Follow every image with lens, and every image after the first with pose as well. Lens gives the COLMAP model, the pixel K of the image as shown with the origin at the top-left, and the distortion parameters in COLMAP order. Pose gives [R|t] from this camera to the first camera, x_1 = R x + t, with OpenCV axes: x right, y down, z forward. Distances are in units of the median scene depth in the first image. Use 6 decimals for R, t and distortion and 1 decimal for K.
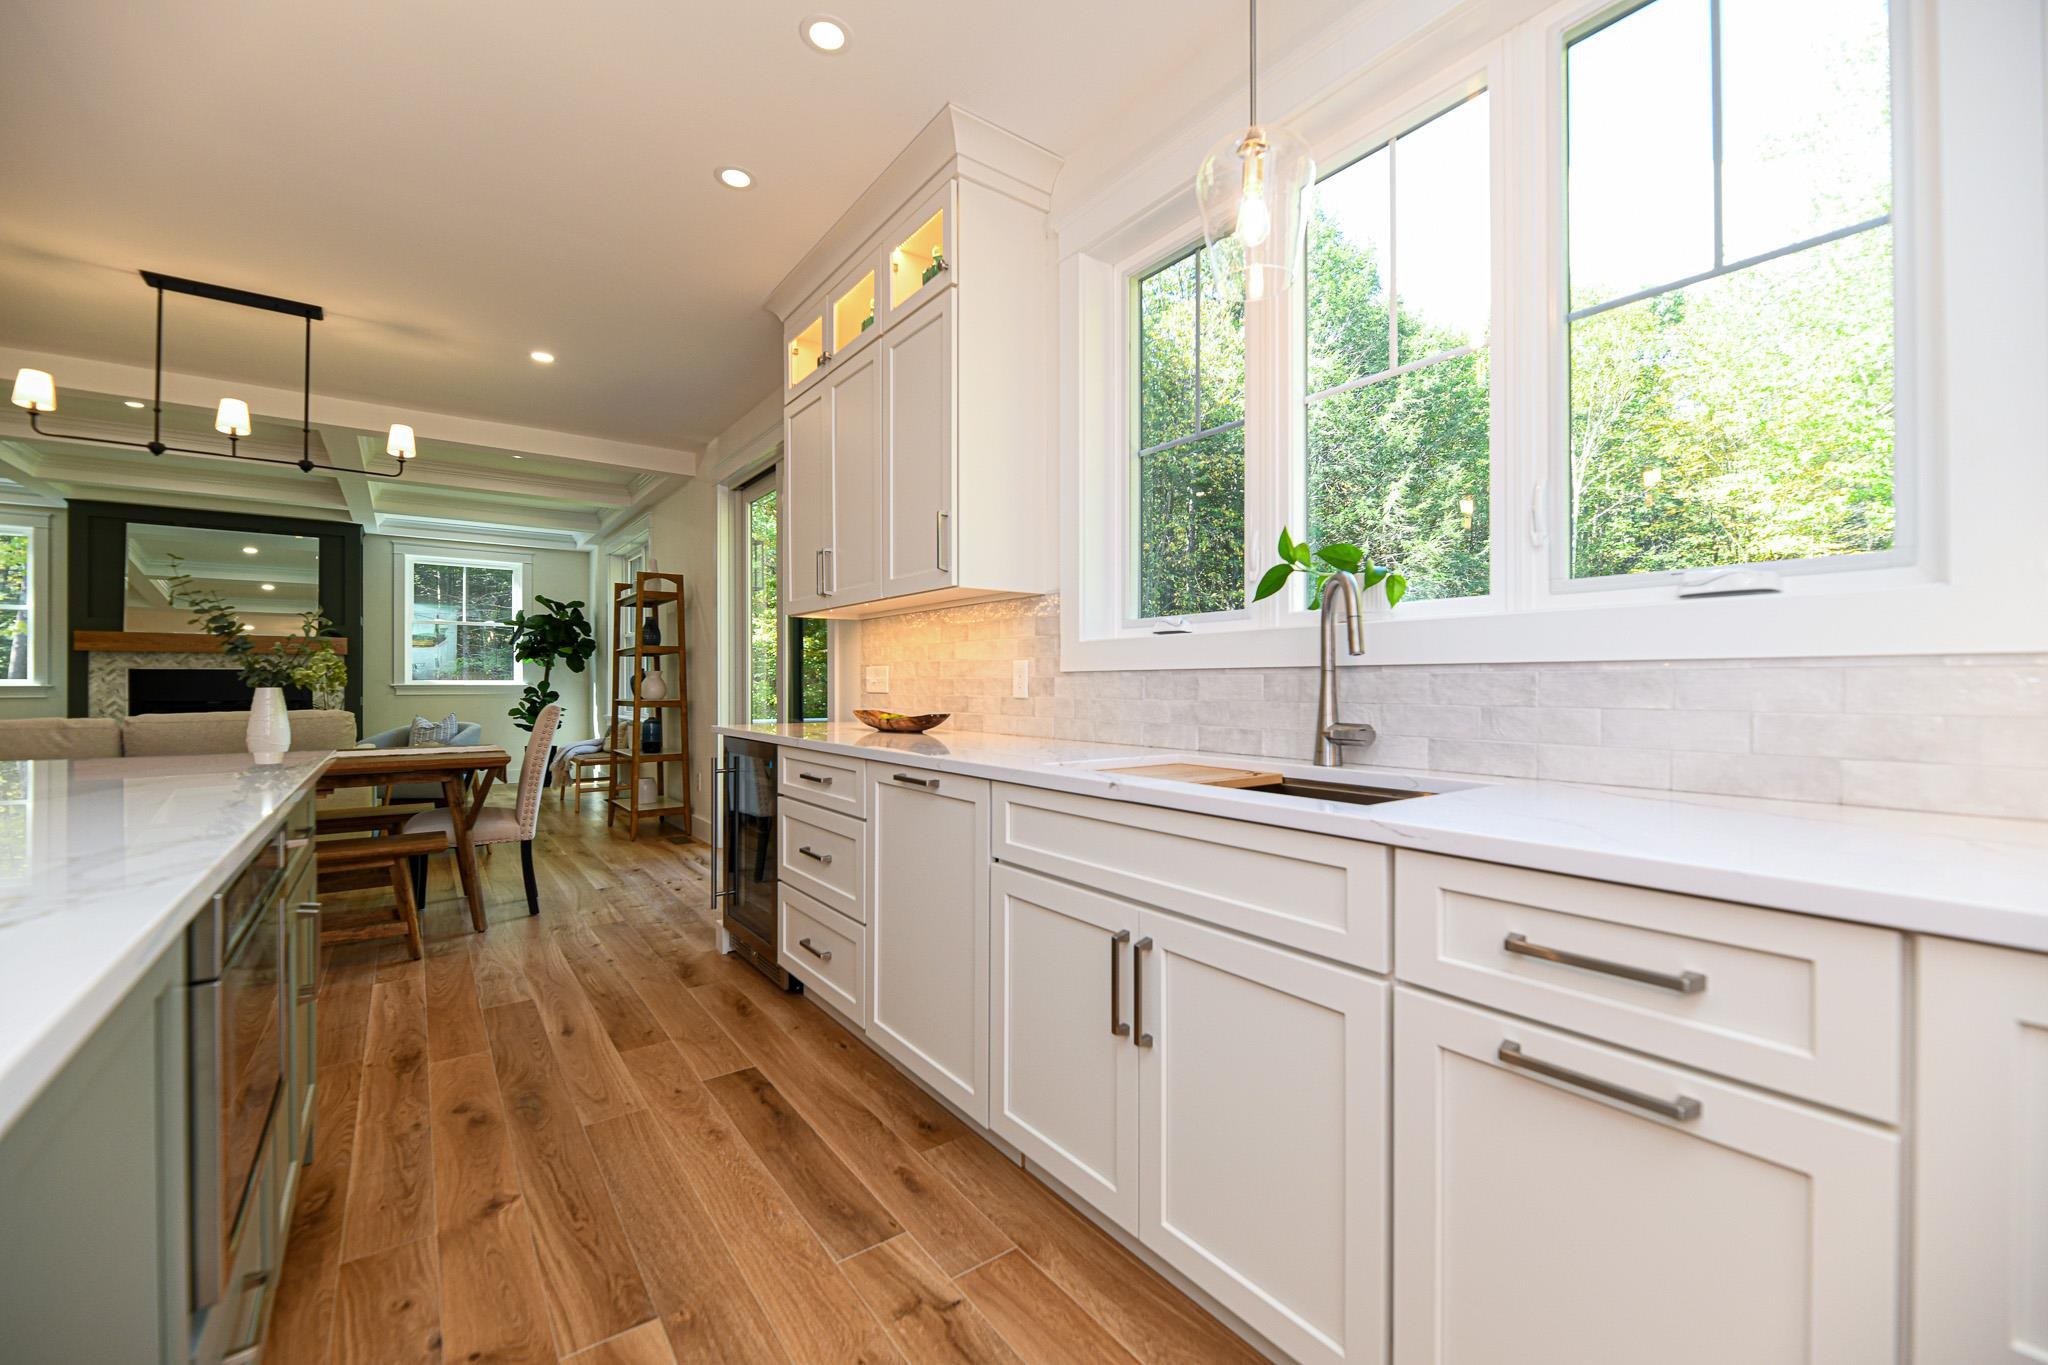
lens RADIAL K [[829.3, 0, 1022.3], [0, 829.3, 678.9], [0, 0, 1]] dist [-0.000715, -0.000462]
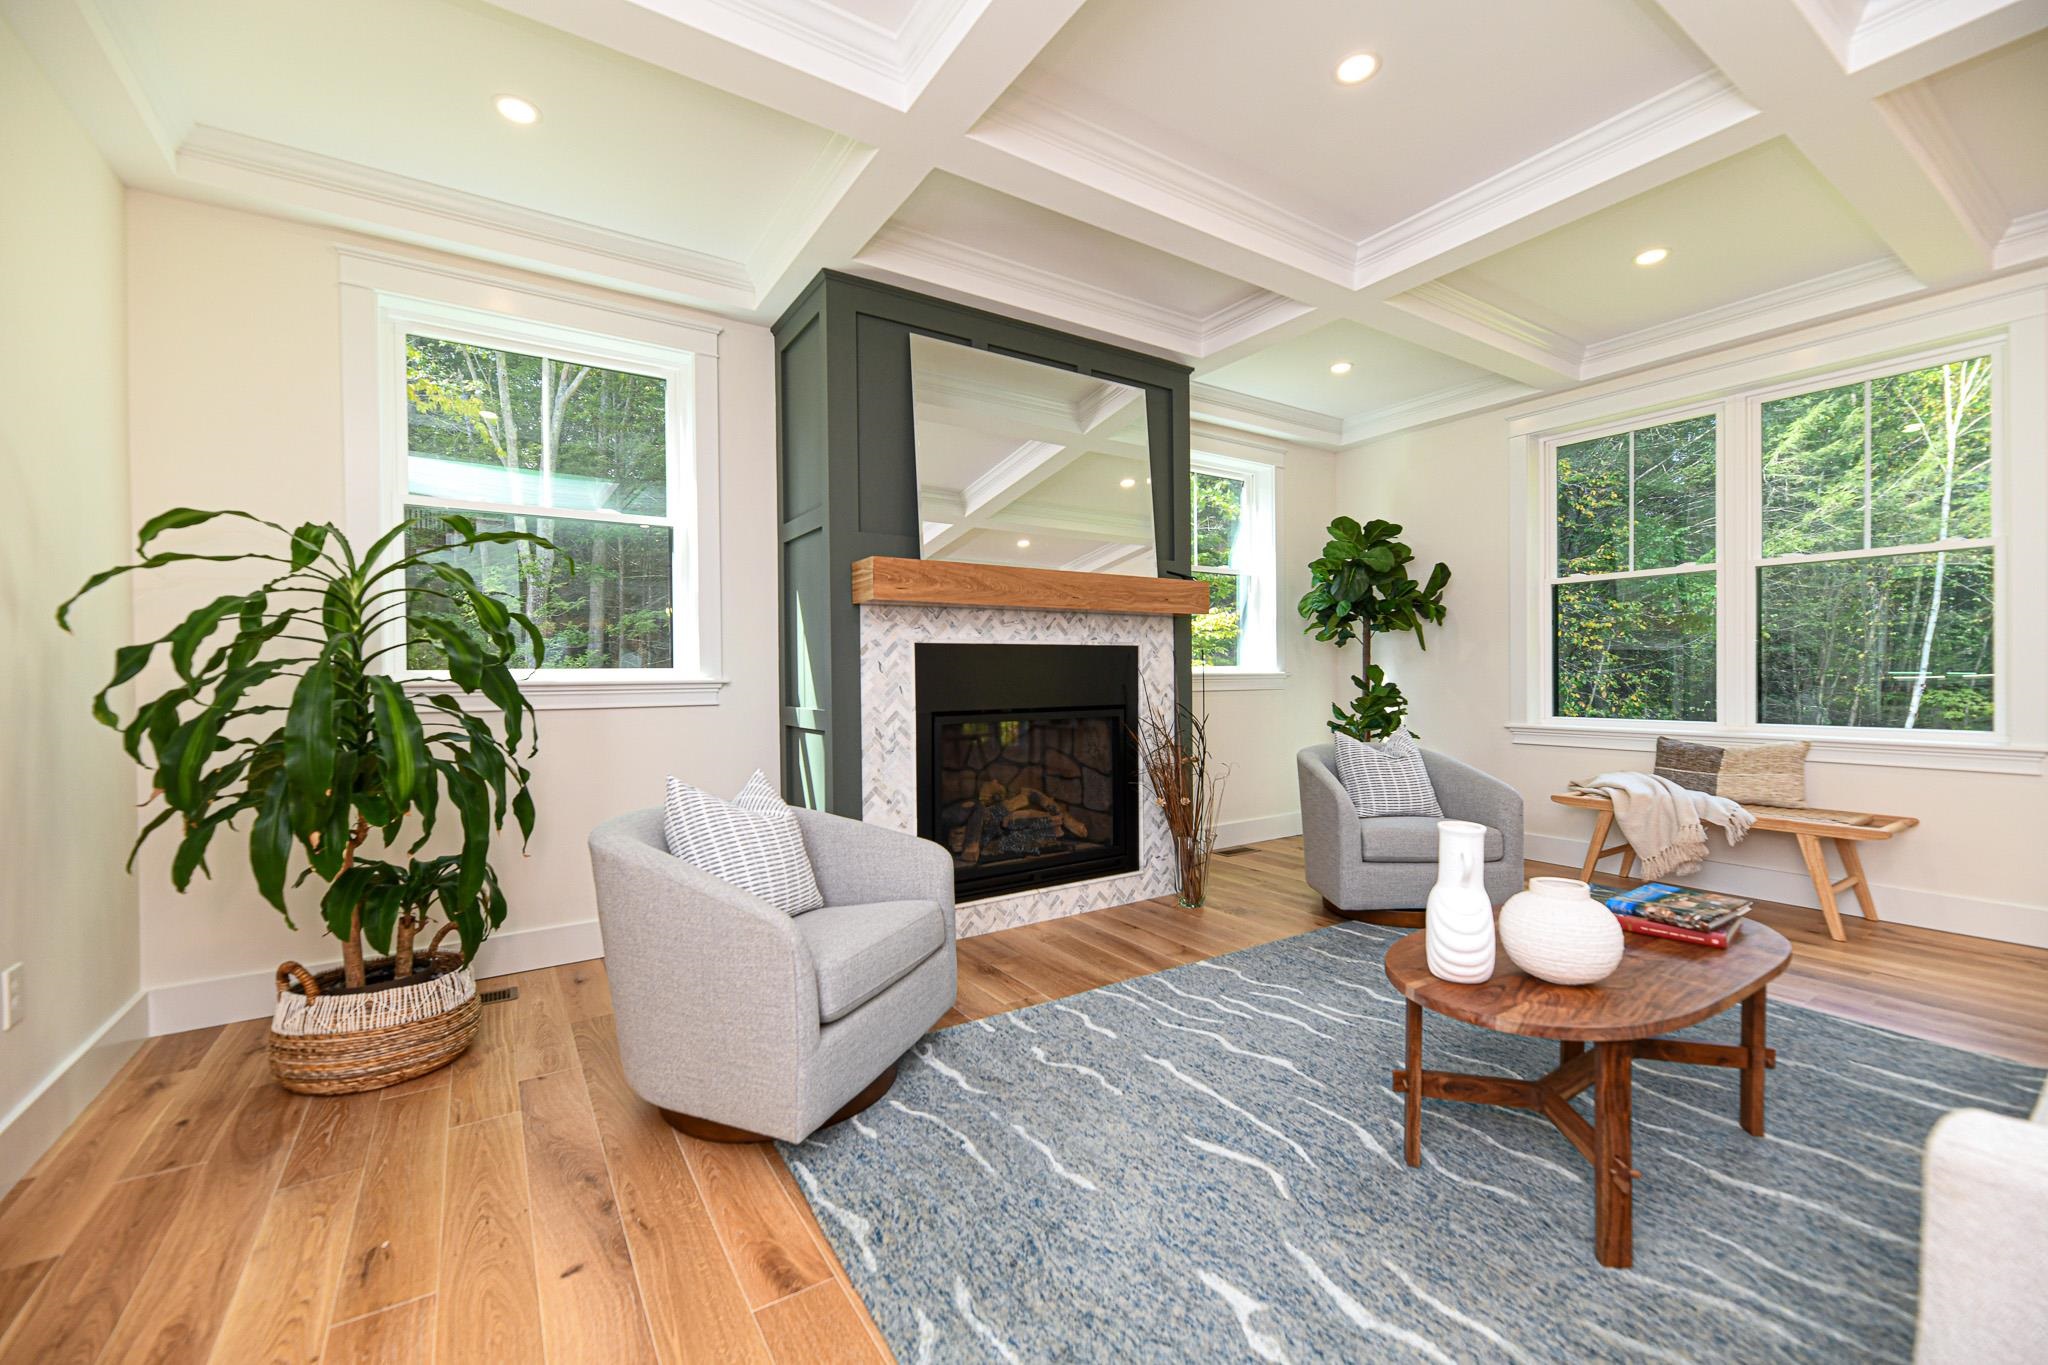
lens RADIAL K [[829.3, 0, 1022.8], [0, 829.3, 682.3], [0, 0, 1]] dist [-0.000715, -0.000462]
pose [[0.998196, -0.012353, -0.058753, -2.966087], [0.013318, 0.999782, 0.016061, 0.010579], [0.058542, -0.016815, 0.998143, 1.583270]]
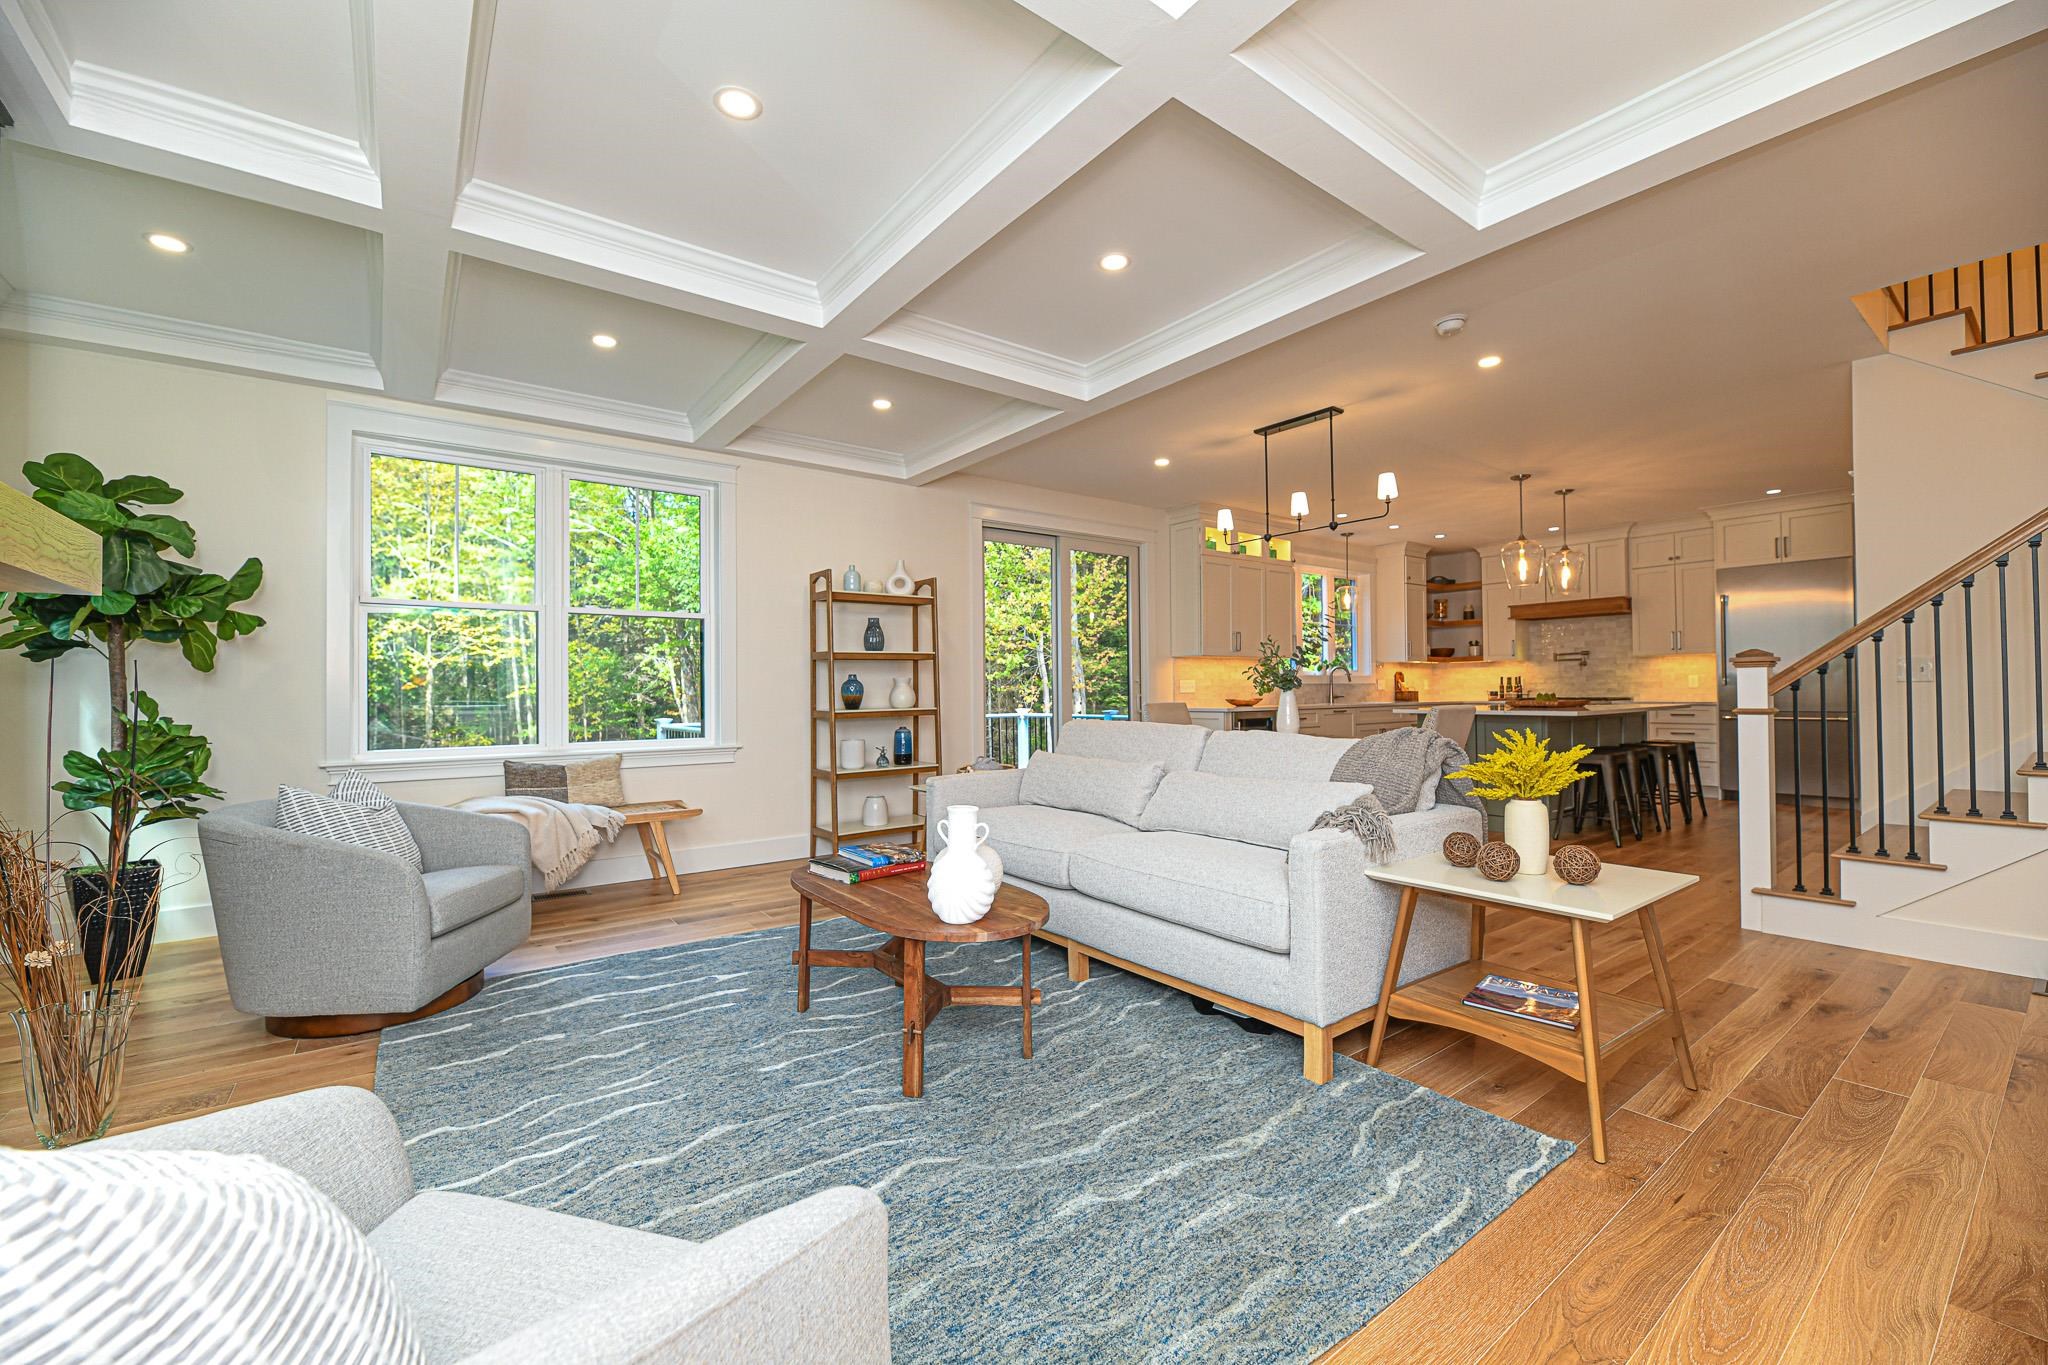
lens RADIAL K [[829.3, 0, 1019.5], [0, 829.3, 676.8], [0, 0, 1]] dist [-0.000715, -0.000462]
pose [[-0.005492, 0.015853, 0.999859, -3.602024], [0.002950, 0.999870, -0.015837, 0.014908], [-0.999981, 0.002862, -0.005538, 2.250535]]
